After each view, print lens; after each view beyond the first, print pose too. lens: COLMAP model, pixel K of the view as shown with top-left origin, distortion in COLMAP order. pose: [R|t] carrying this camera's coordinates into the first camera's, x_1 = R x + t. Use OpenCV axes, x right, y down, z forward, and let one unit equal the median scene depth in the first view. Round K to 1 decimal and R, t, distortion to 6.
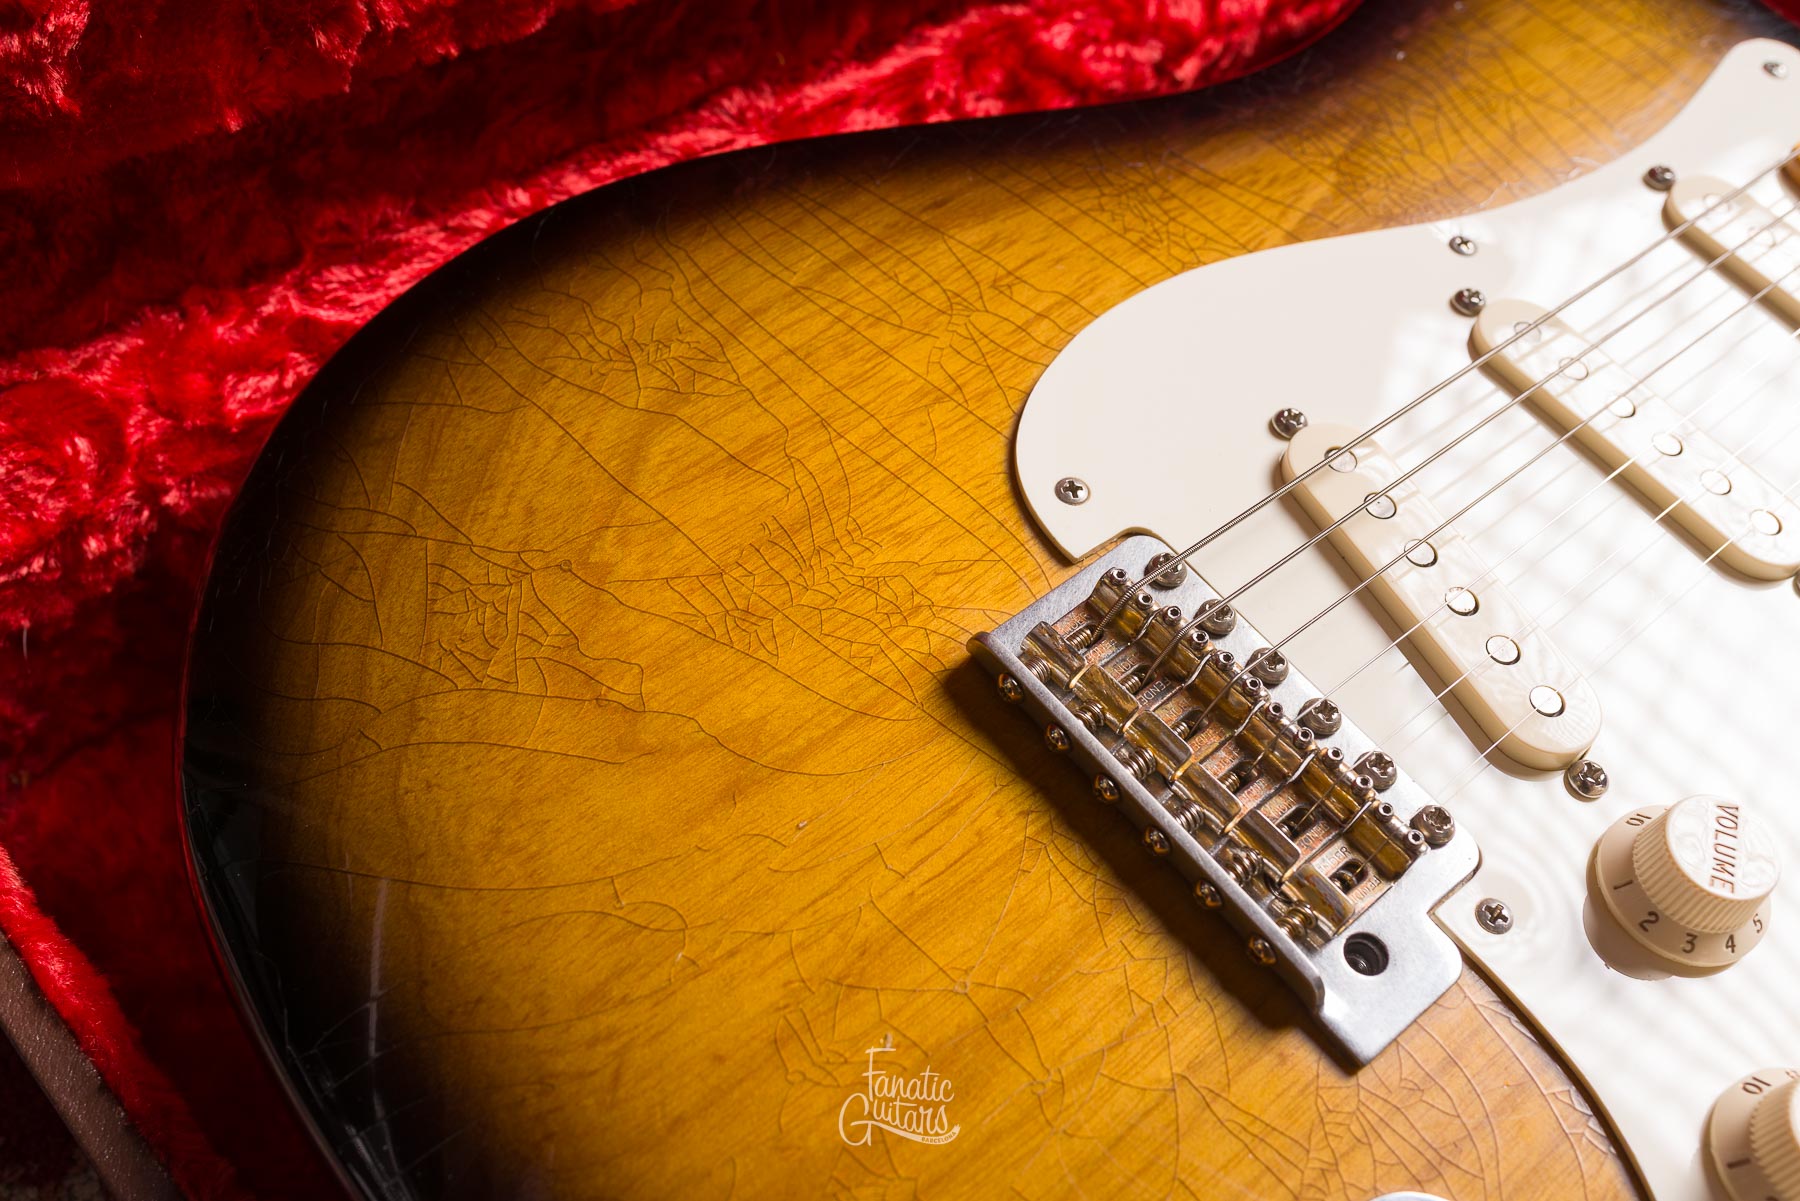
lens RADIAL K [[1813.9, 0, 903.5], [0, 1813.9, 599.7], [0, 0, 1]] dist [0.000365, -0.001372]
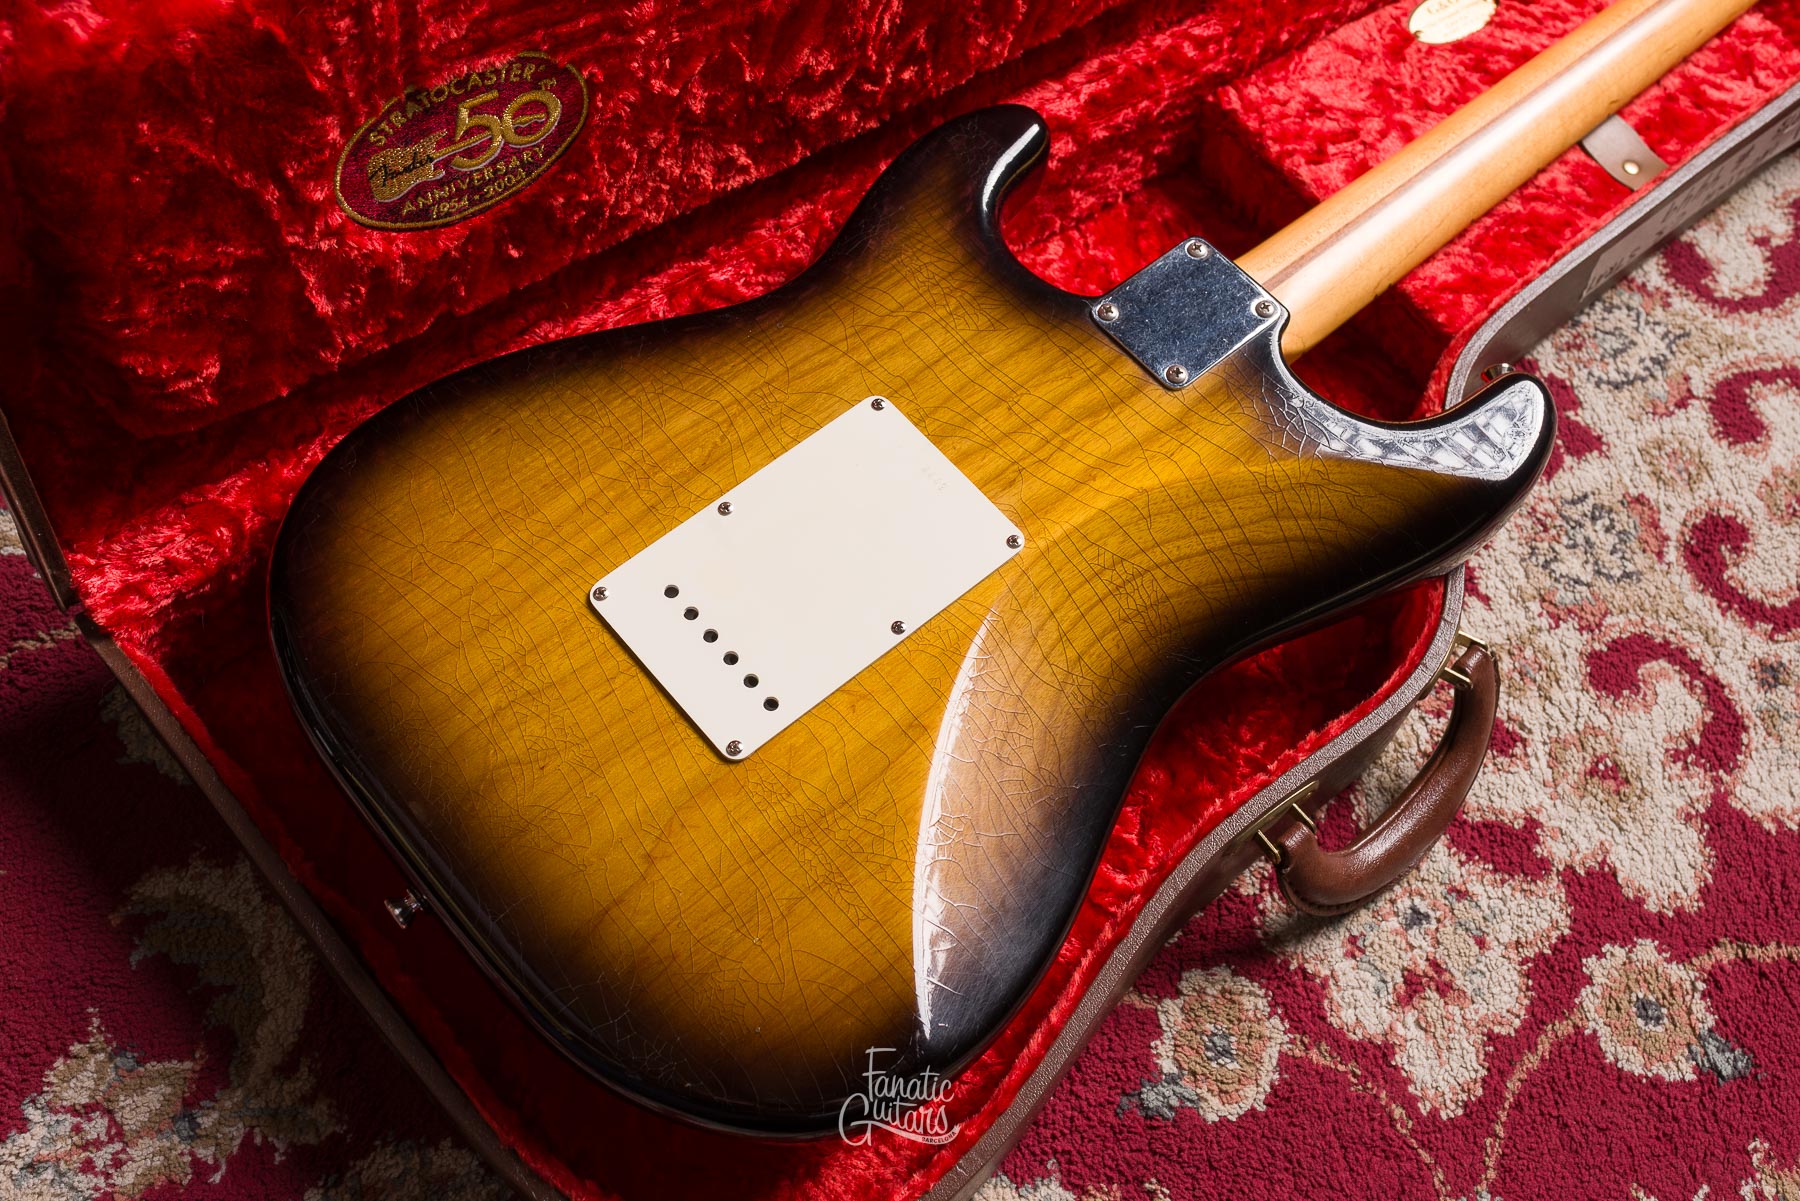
lens RADIAL K [[1733.4, 0, 902.2], [0, 1733.4, 600.6], [0, 0, 1]] dist [-0.000988, -0.002454]
pose [[0.999041, -0.006196, -0.043348, 0.496251], [0.010930, 0.993890, 0.109834, -0.249210], [0.042403, -0.110203, 0.993004, -1.148405]]
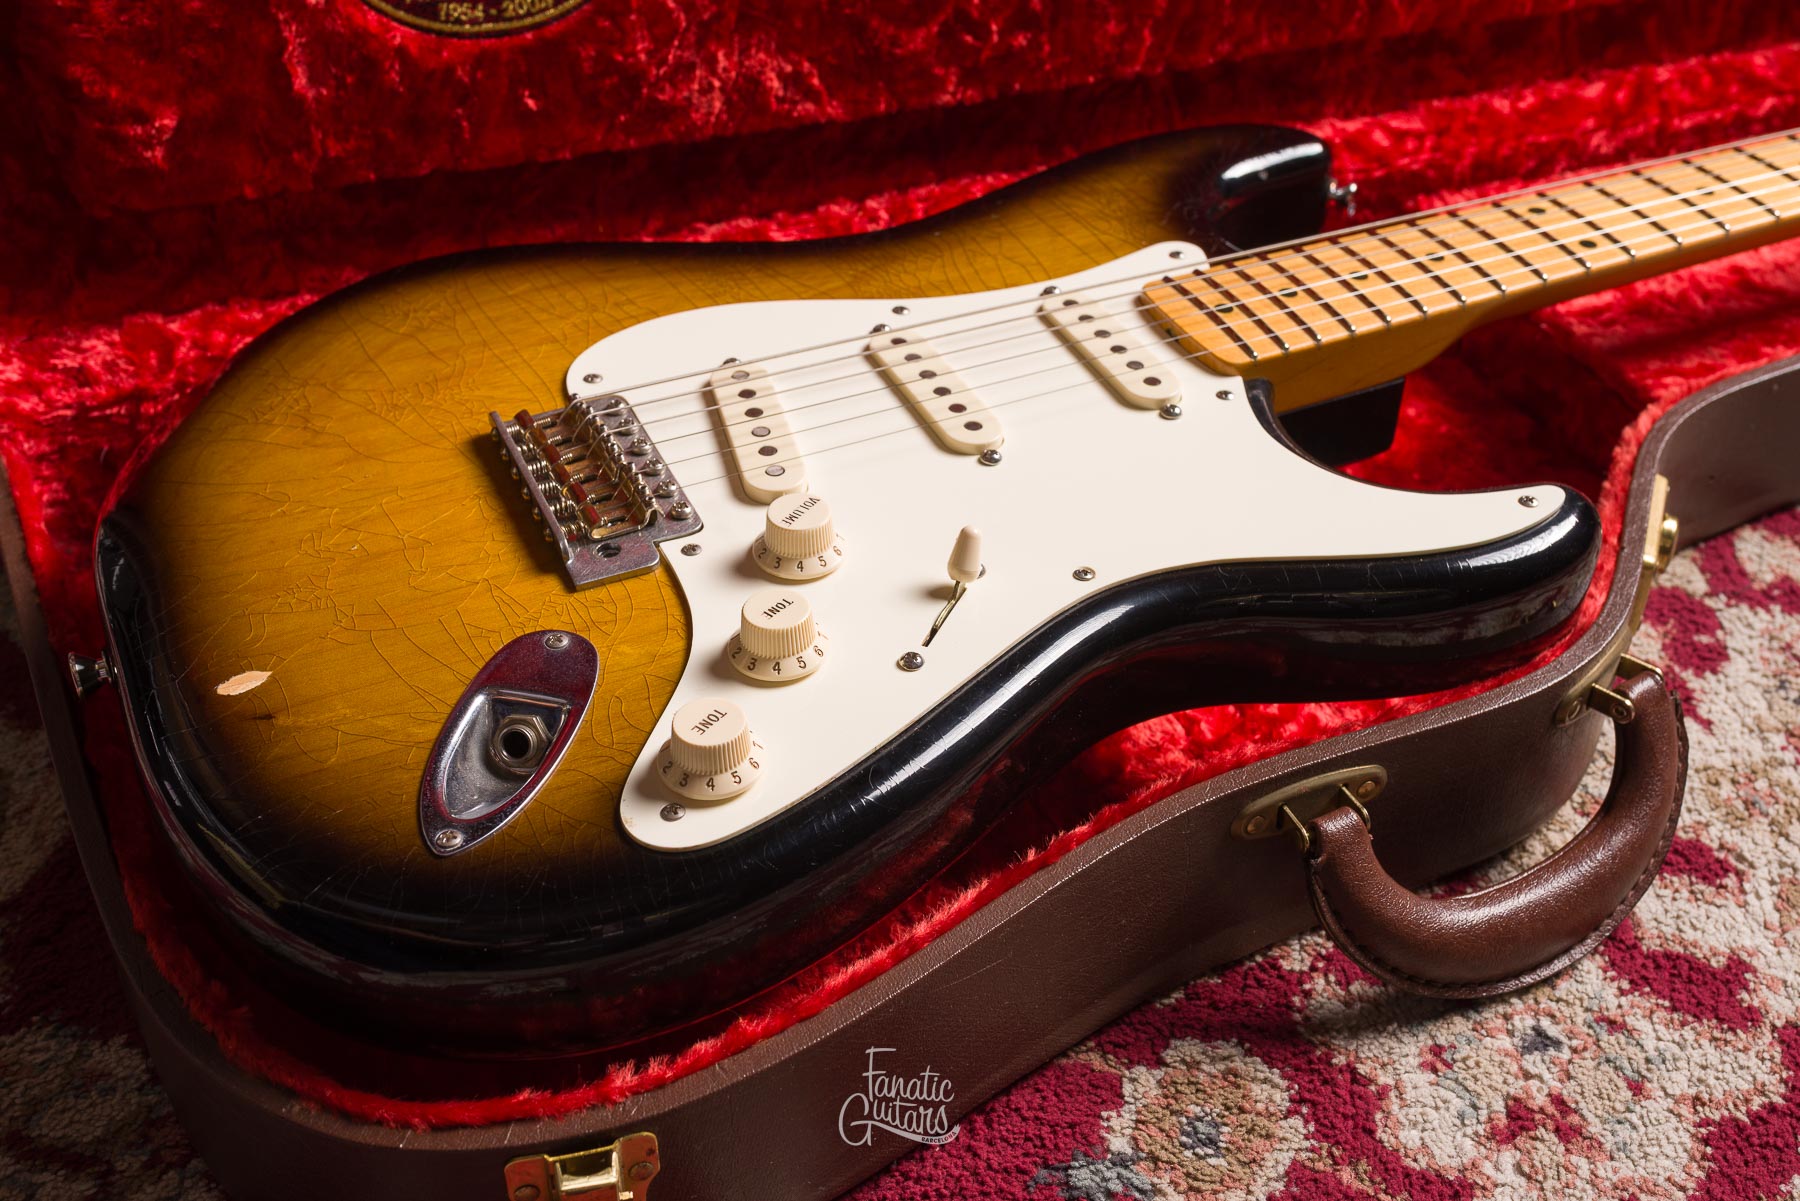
lens RADIAL K [[1942.1, 0, 935.8], [0, 1942.1, 598.2], [0, 0, 1]] dist [0.004692, -0.013578]
pose [[0.963121, 0.078345, -0.257411, 1.003425], [-0.154265, 0.944605, -0.289696, 0.702932], [0.220455, 0.318722, 0.921855, -0.705290]]
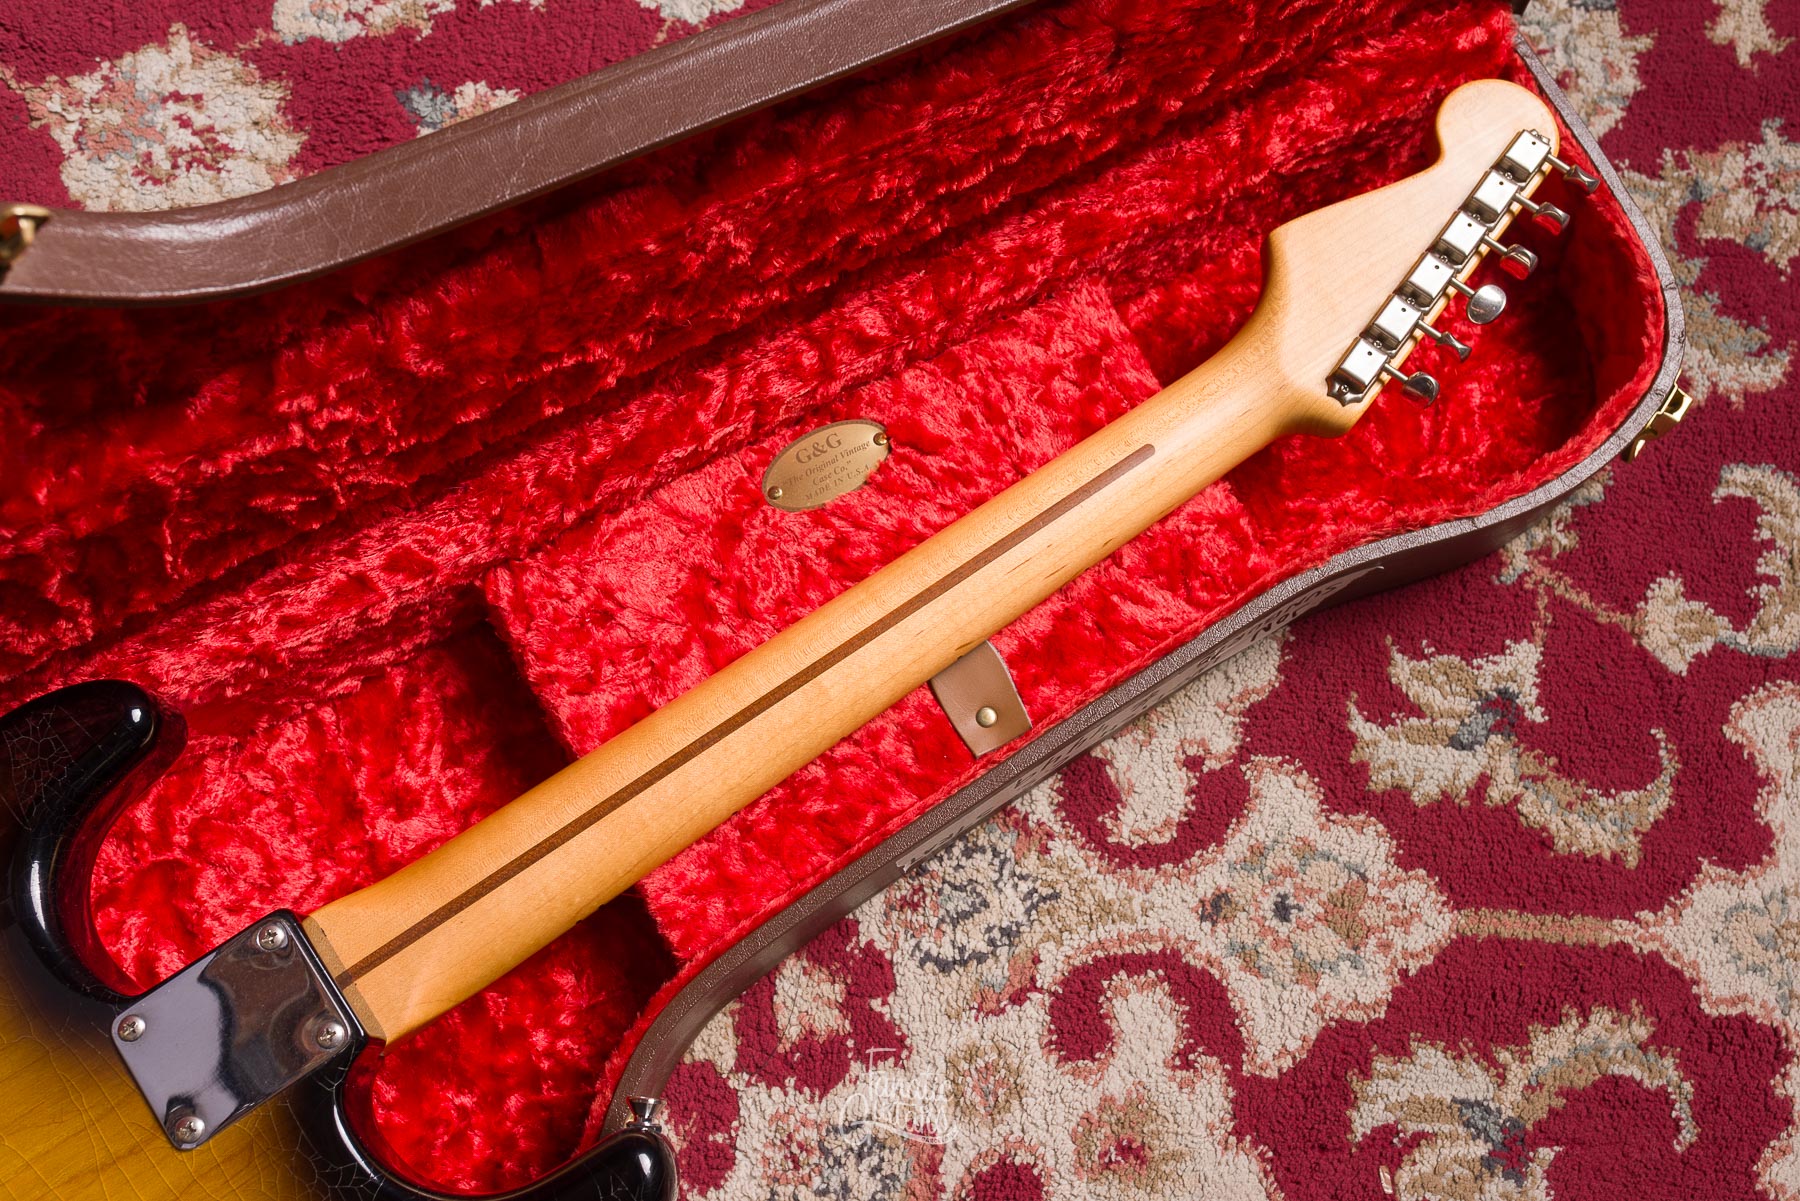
lens RADIAL K [[1733.4, 0, 902.2], [0, 1733.4, 600.6], [0, 0, 1]] dist [-0.000988, -0.002454]
pose [[0.991106, 0.097828, -0.090210, 1.687238], [-0.064767, 0.946814, 0.315196, -1.528134], [0.116247, -0.306551, 0.944729, -0.305896]]
